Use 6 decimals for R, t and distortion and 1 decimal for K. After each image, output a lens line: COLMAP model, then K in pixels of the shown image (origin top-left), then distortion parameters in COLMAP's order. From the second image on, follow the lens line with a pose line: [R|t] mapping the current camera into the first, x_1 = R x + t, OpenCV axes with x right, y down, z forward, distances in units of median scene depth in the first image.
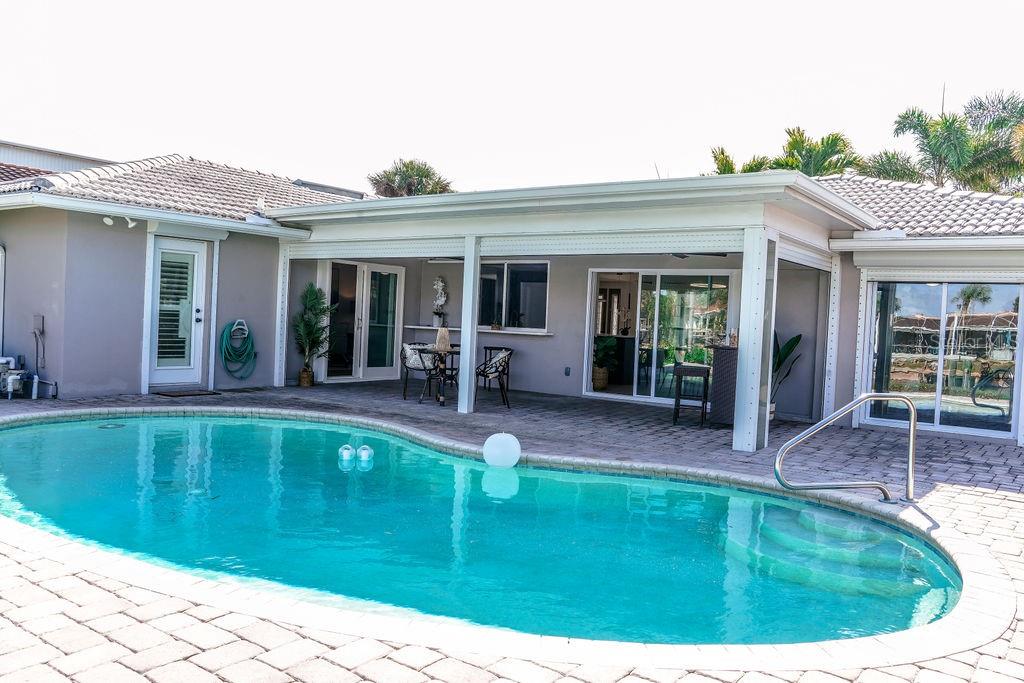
lens RADIAL K [[830.2, 0, 516.6], [0, 830.2, 346.5], [0, 0, 1]] dist [-0.112420, 0.088098]
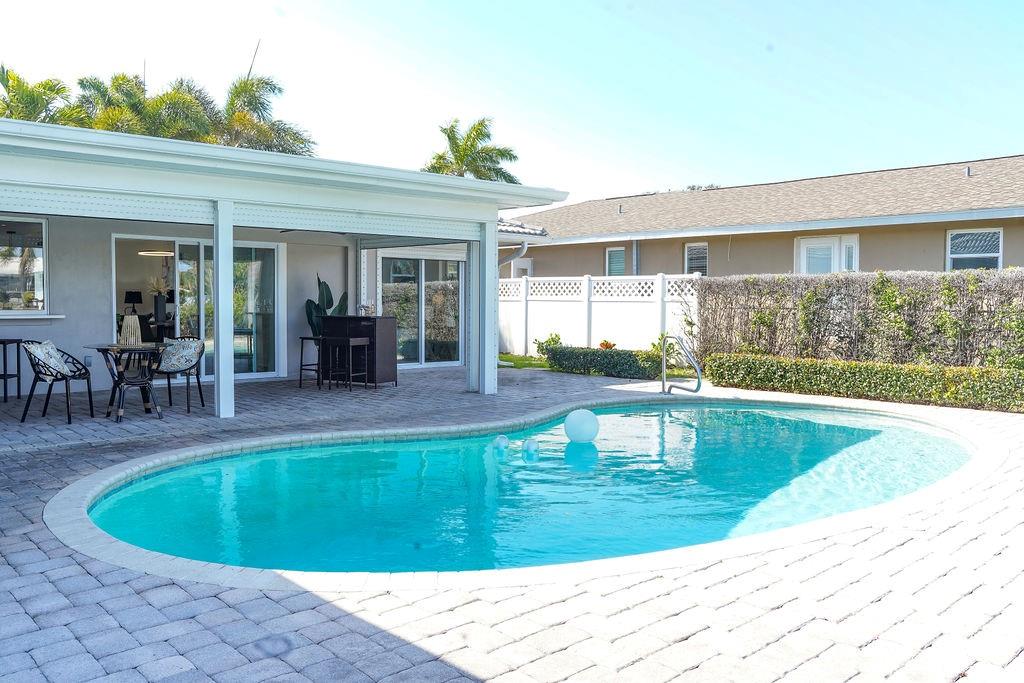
lens RADIAL K [[830.2, 0, 516.6], [0, 830.2, 346.5], [0, 0, 1]] dist [-0.112420, 0.088098]
pose [[0.204036, -0.093552, 0.974483, -0.727569], [0.026049, 0.995590, 0.090124, -0.051960], [-0.978617, 0.006996, 0.205573, 0.516179]]
